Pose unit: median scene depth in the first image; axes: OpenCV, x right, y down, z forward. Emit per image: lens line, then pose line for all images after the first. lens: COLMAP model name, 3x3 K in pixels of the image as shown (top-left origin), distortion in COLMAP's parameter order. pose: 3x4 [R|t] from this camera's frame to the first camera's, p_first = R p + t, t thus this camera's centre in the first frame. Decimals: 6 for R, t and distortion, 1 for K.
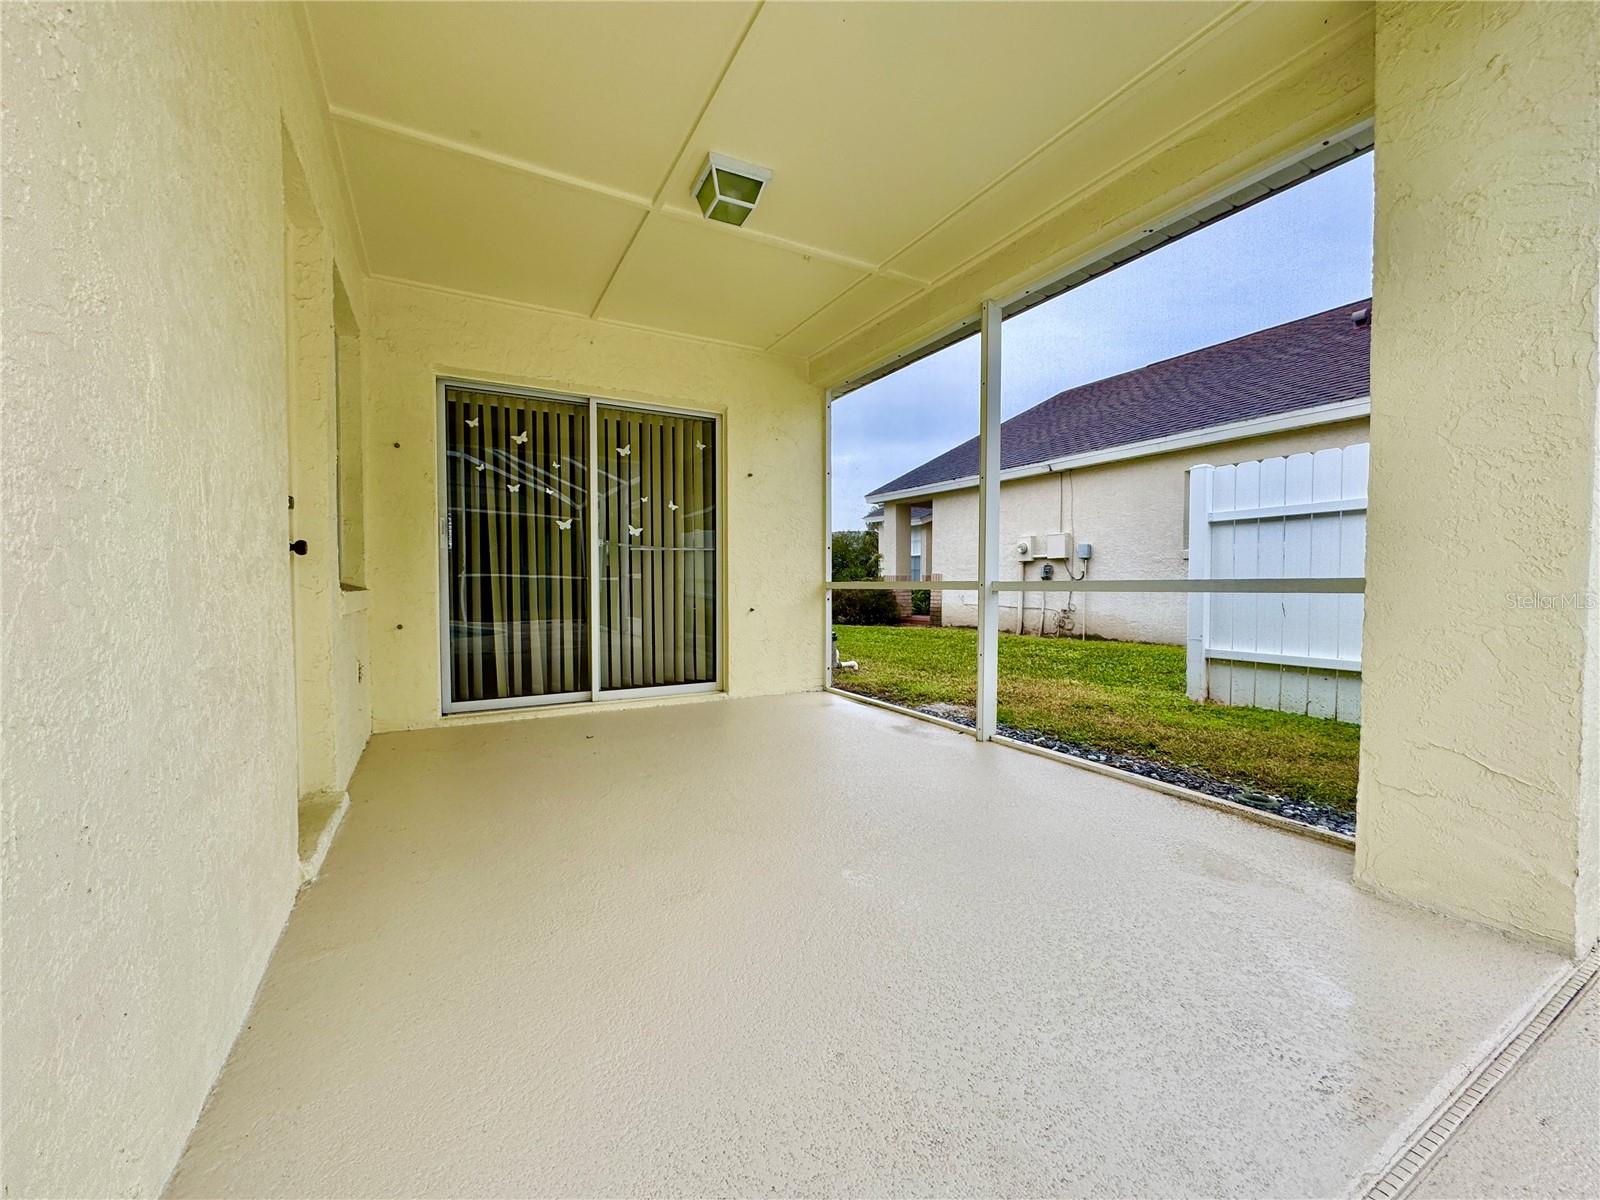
lens RADIAL K [[650.2, 0, 799.8], [0, 650.2, 601.6], [0, 0, 1]] dist [-0.003116, 0.000120]
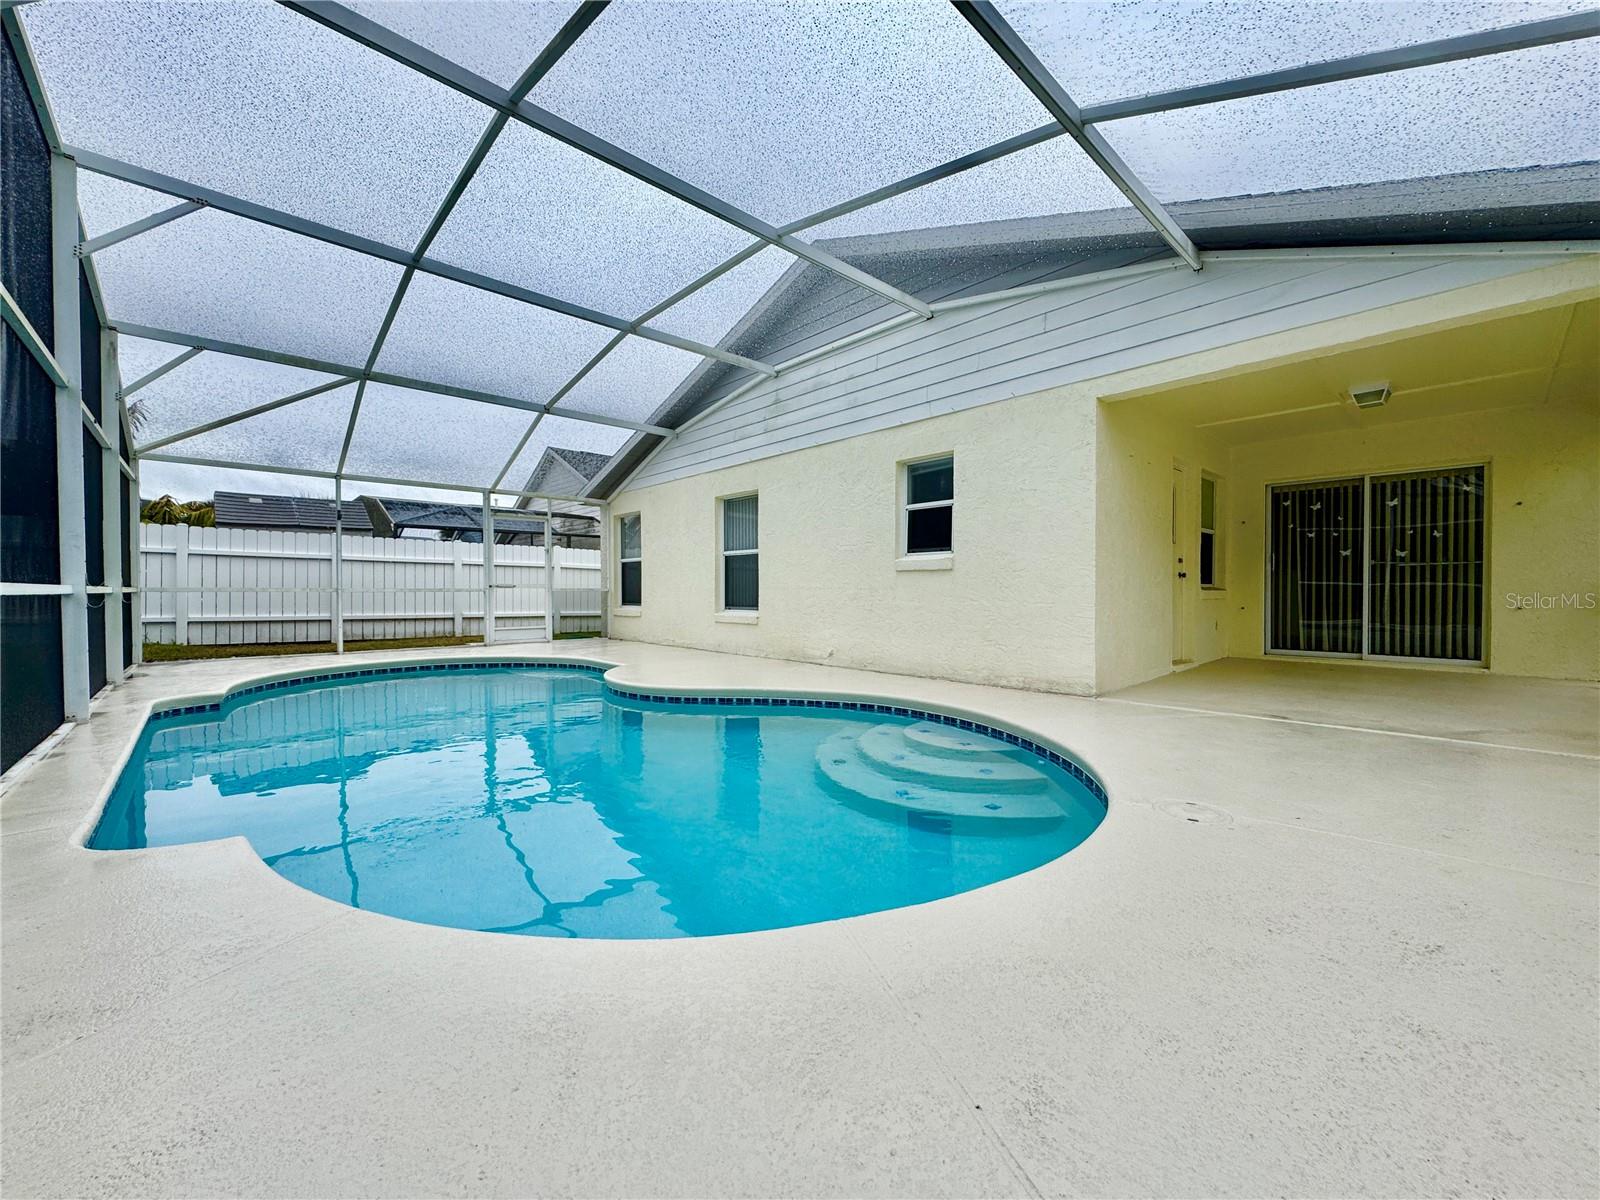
lens RADIAL K [[650.2, 0, 798.3], [0, 650.2, 599.4], [0, 0, 1]] dist [-0.003116, 0.000120]
pose [[0.233645, 0.005907, -0.972304, 0.922348], [-0.028853, 0.999583, -0.000861, 0.043574], [0.971894, 0.028255, 0.233718, -0.756300]]
